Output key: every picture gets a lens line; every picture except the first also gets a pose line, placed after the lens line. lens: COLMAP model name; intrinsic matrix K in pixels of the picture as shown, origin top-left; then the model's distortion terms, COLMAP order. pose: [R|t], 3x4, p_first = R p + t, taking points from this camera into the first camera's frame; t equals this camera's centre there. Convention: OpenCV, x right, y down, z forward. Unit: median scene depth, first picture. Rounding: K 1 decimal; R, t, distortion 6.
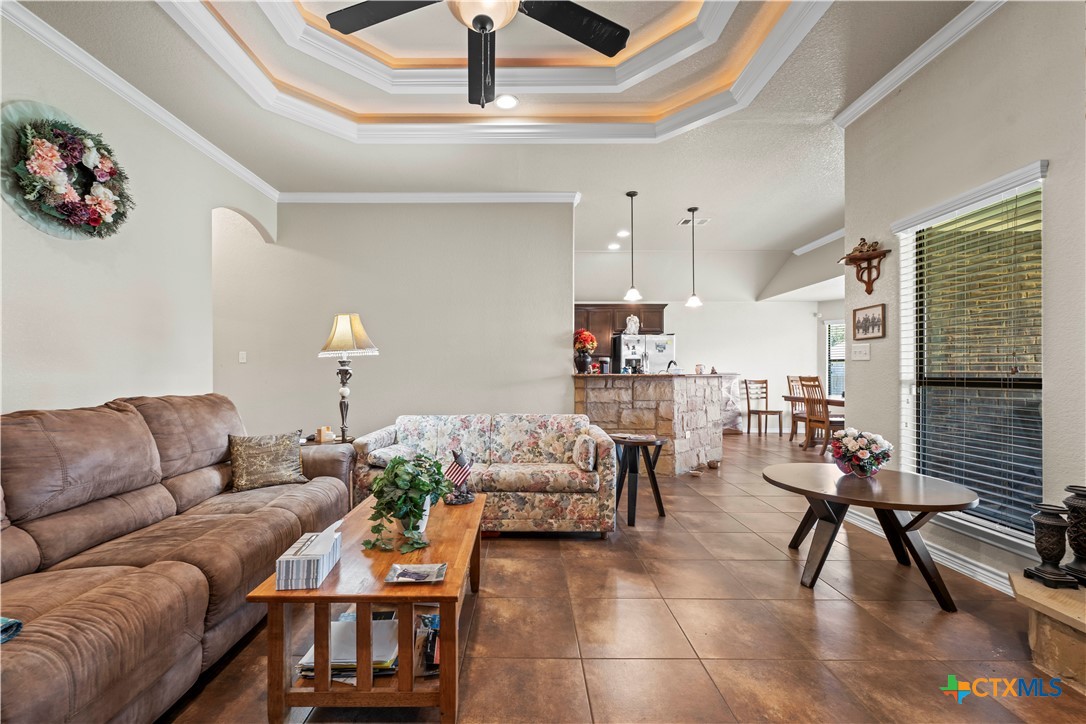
lens RADIAL K [[443.2, 0, 538.6], [0, 443.2, 374.2], [0, 0, 1]] dist [-0.002766, -0.000452]
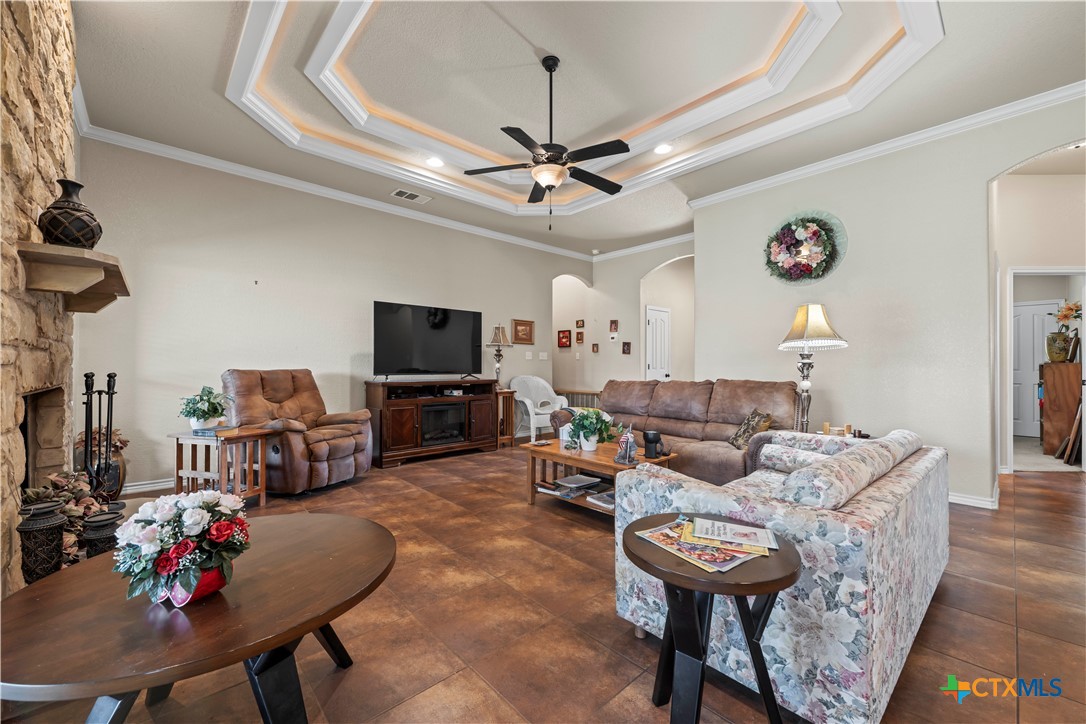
lens RADIAL K [[436.5, 0, 543.0], [0, 436.5, 362.0], [0, 0, 1]] dist [-0.002452, -0.000207]
pose [[-0.755862, -0.007658, -0.654686, 0.668436], [-0.002697, 0.999960, -0.008583, -0.001418], [0.654725, -0.004722, -0.755852, 1.417619]]
